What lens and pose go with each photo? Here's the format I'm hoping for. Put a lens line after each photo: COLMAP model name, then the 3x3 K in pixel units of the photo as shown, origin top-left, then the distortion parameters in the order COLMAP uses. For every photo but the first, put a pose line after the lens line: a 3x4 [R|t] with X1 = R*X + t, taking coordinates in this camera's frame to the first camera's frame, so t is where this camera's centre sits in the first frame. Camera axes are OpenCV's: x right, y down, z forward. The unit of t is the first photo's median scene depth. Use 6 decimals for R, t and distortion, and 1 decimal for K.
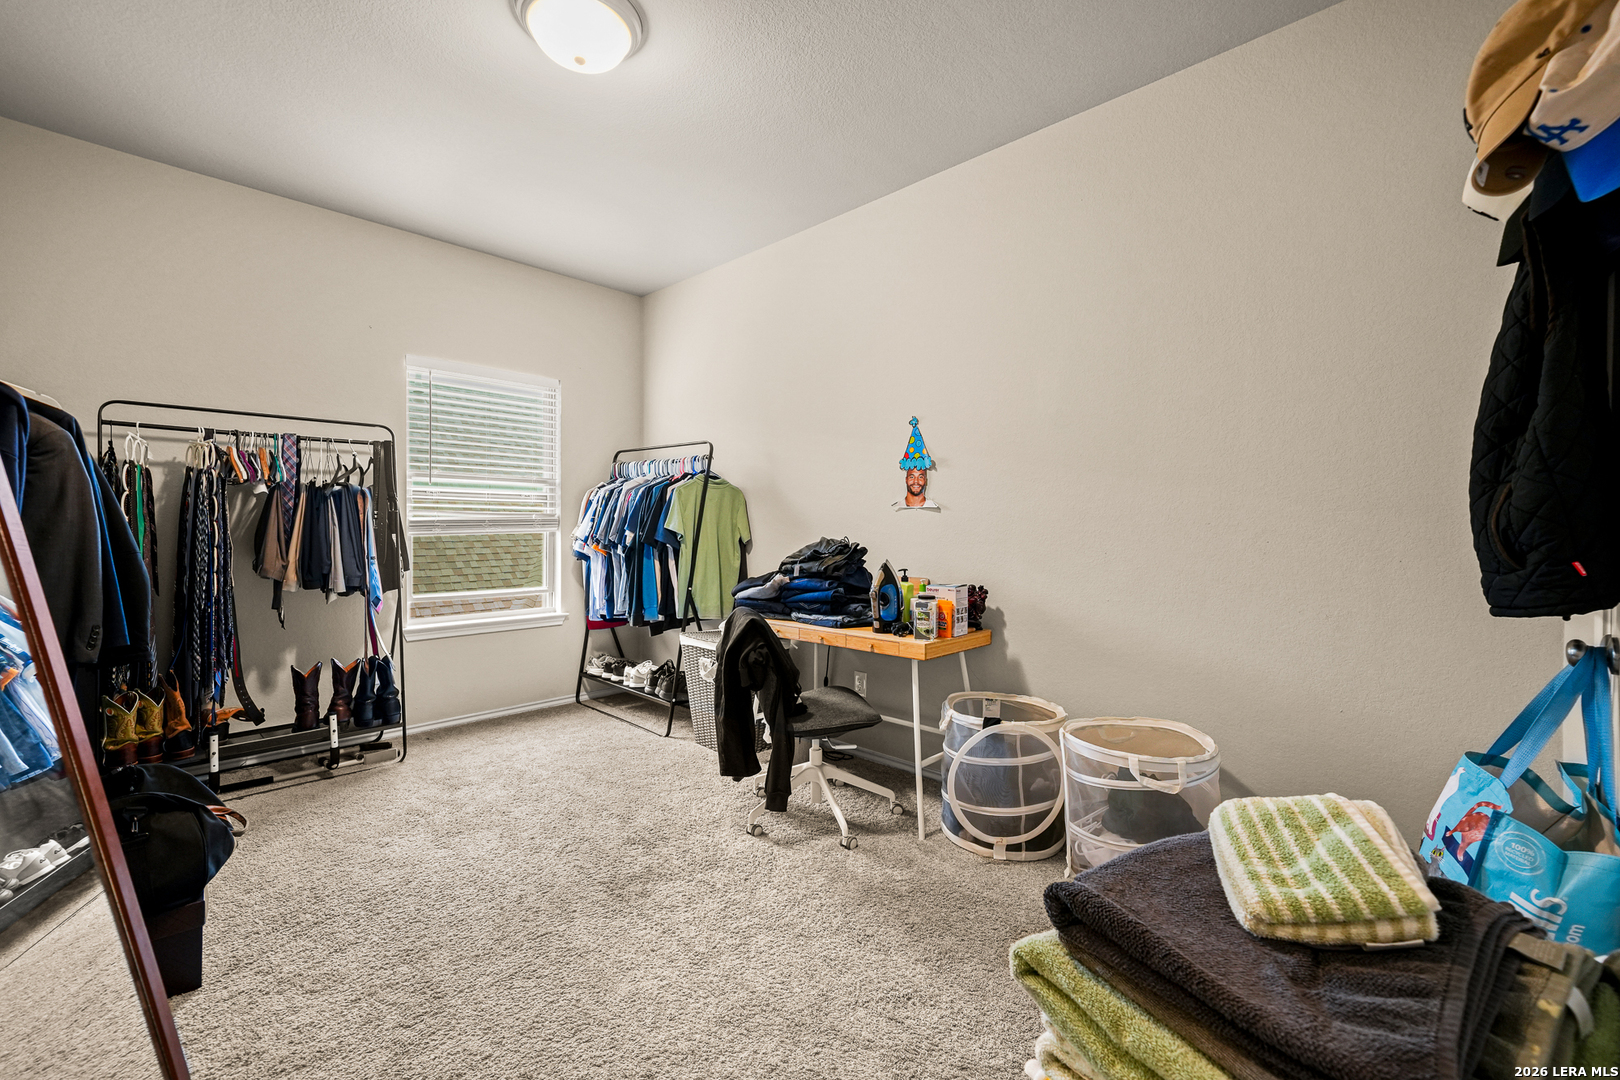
lens RADIAL K [[681.9, 0, 807.2], [0, 681.9, 553.9], [0, 0, 1]] dist [-0.000334, 0.000090]
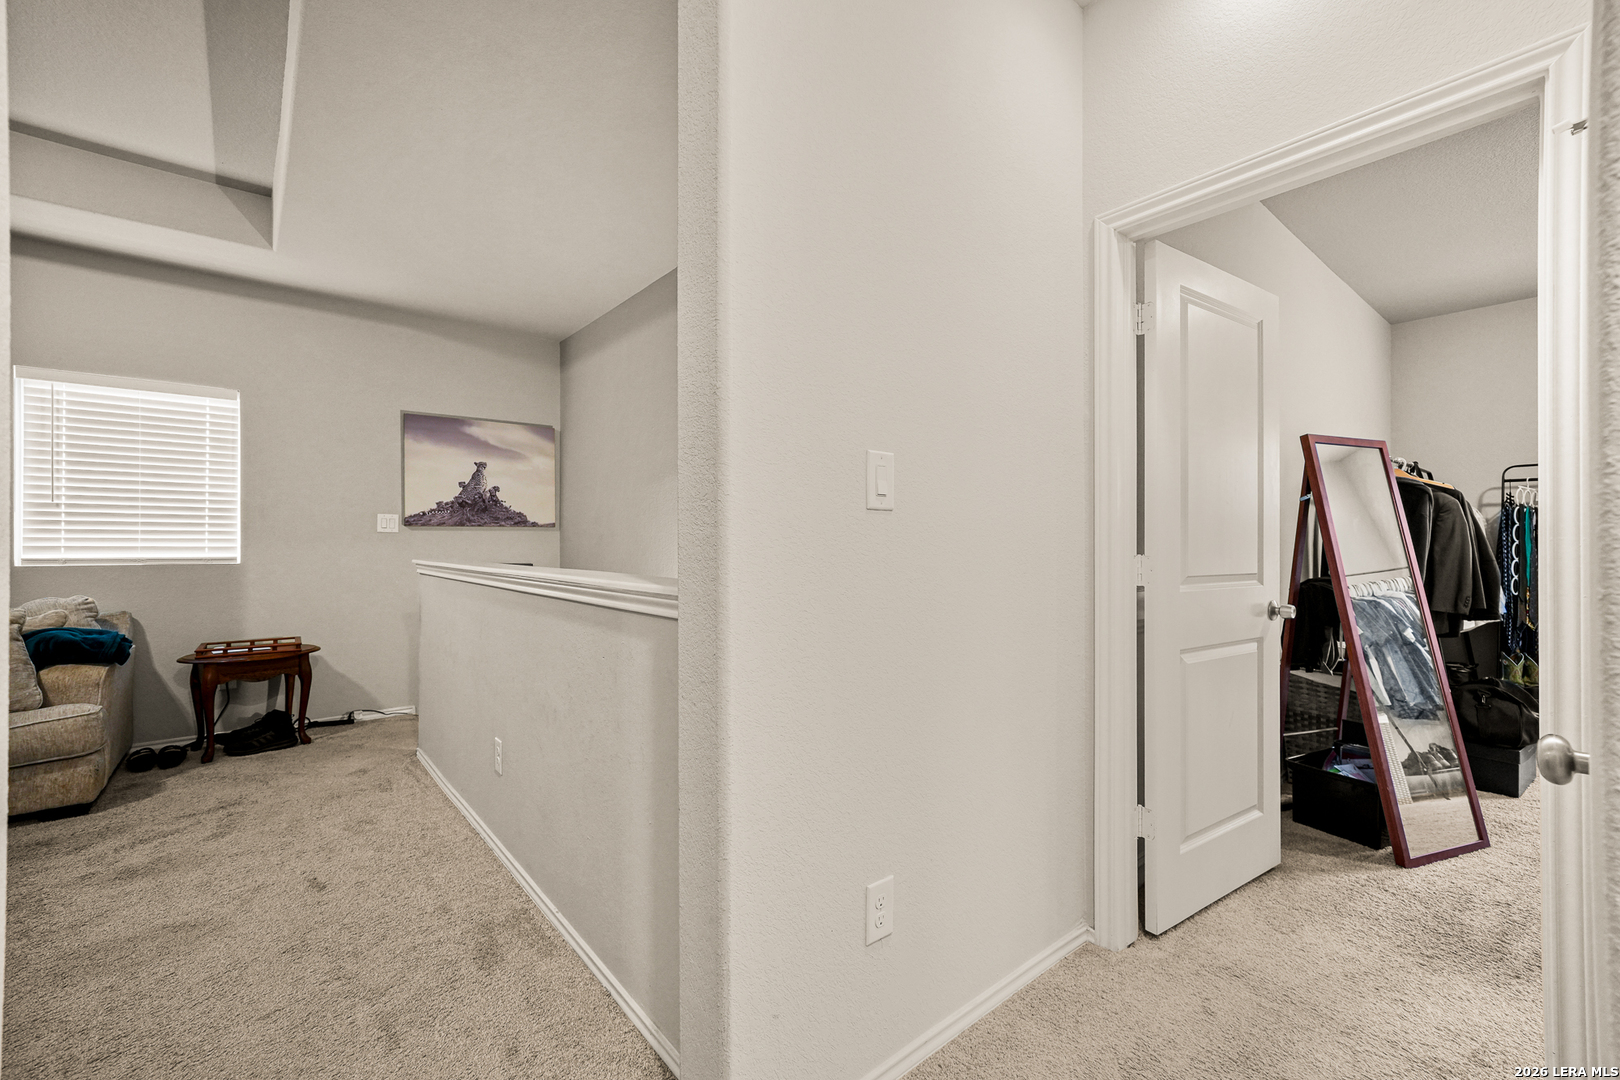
lens RADIAL K [[681.9, 0, 807.2], [0, 681.9, 553.9], [0, 0, 1]] dist [-0.000334, 0.000090]
pose [[-0.136851, 0.011045, -0.990530, 0.780864], [-0.013621, 0.999822, 0.013031, -0.019570], [0.990498, 0.015276, -0.136676, -0.403975]]
